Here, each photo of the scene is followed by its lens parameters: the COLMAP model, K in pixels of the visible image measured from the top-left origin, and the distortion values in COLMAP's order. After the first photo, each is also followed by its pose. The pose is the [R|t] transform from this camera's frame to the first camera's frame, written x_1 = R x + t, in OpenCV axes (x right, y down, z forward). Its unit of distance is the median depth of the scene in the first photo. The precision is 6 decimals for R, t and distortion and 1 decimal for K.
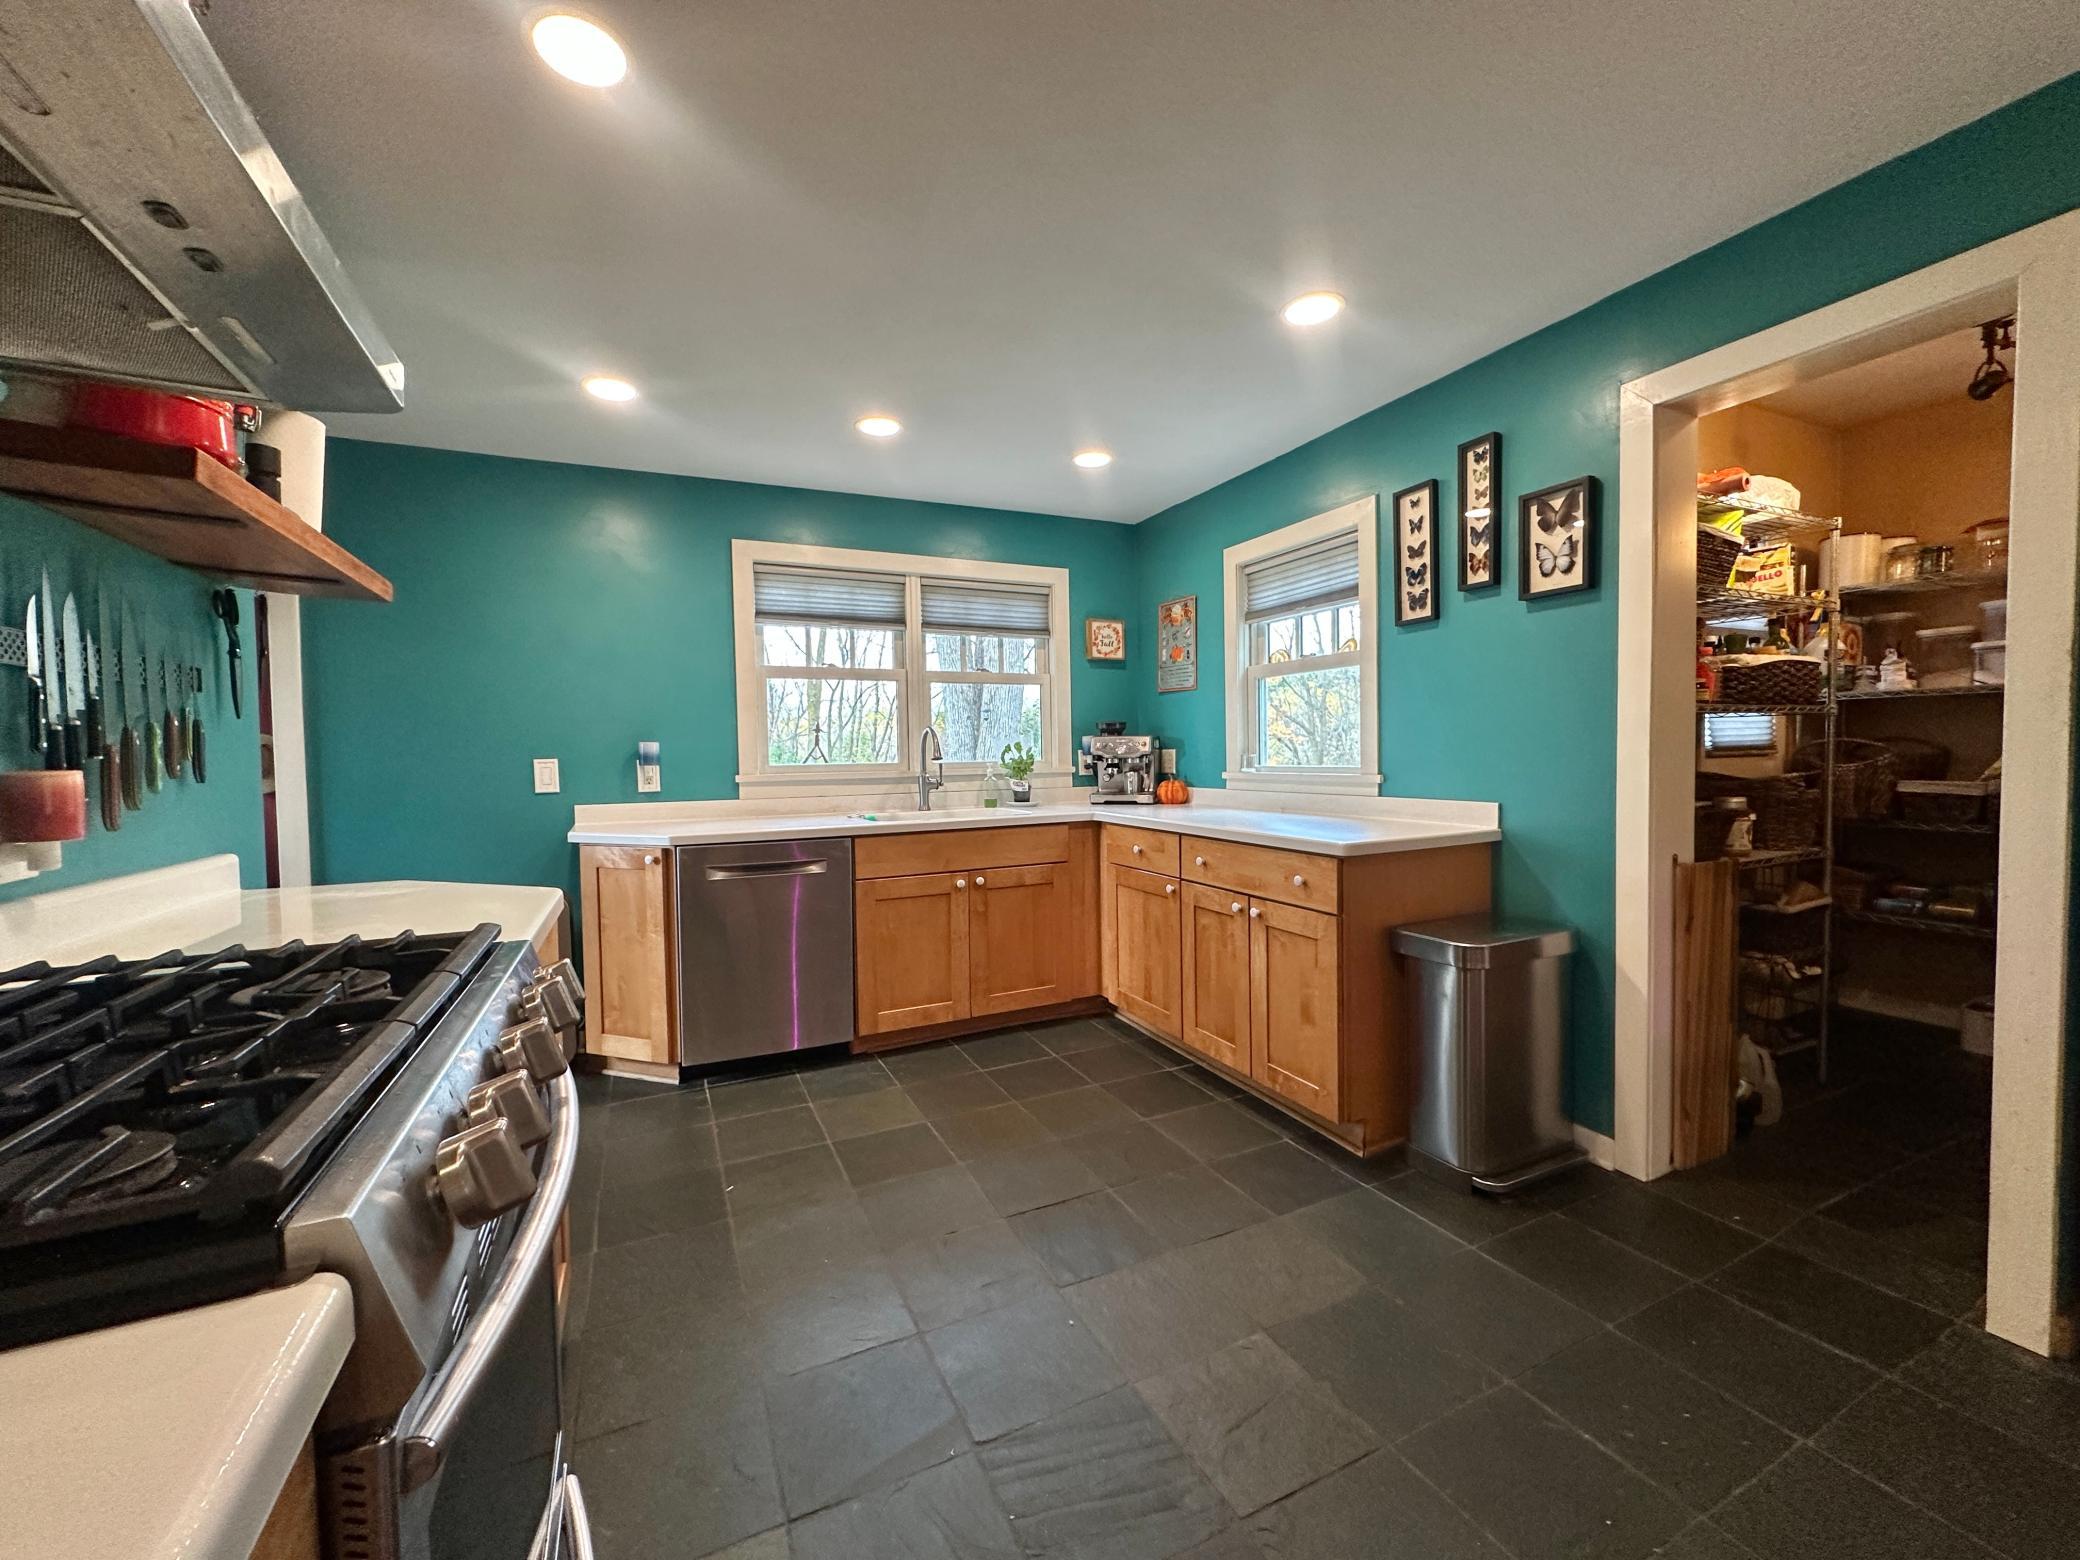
lens RADIAL K [[826.1, 0, 1036.1], [0, 826.1, 779.7], [0, 0, 1]] dist [0.000079, -0.000111]
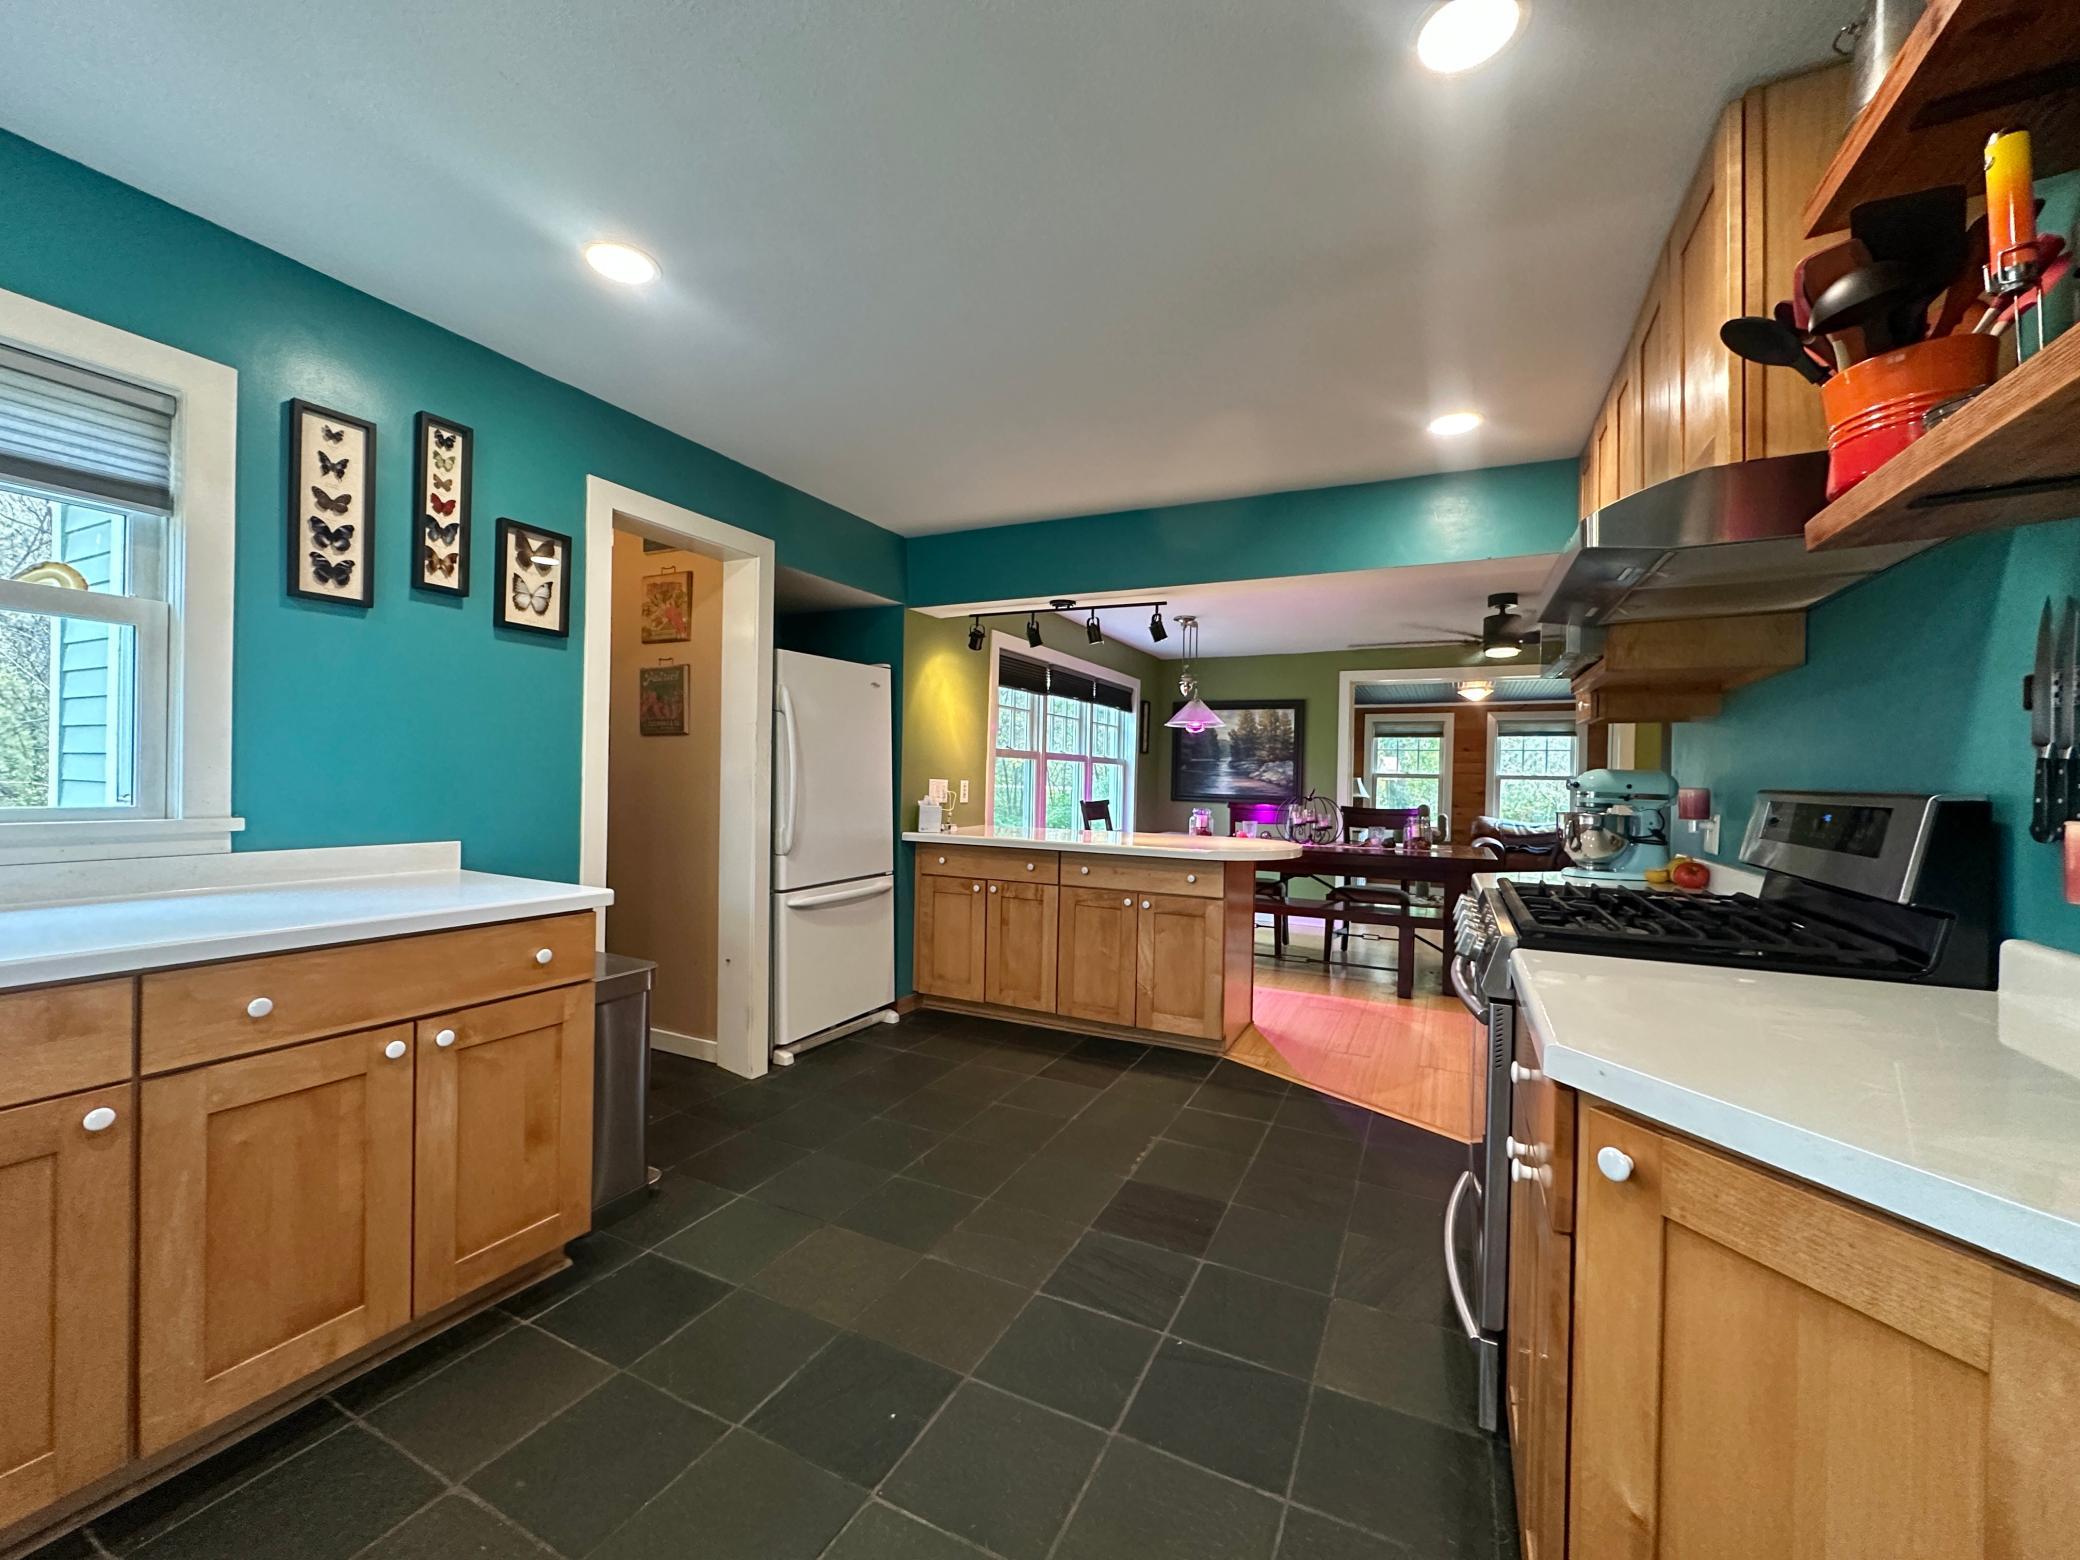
lens RADIAL K [[826.1, 0, 1039.7], [0, 826.1, 778.3], [0, 0, 1]] dist [0.000079, -0.000111]
pose [[-0.620568, 0.001494, 0.784151, -0.482789], [0.013275, 0.999875, 0.008601, -0.035363], [-0.784040, 0.015747, -0.620511, 0.970509]]
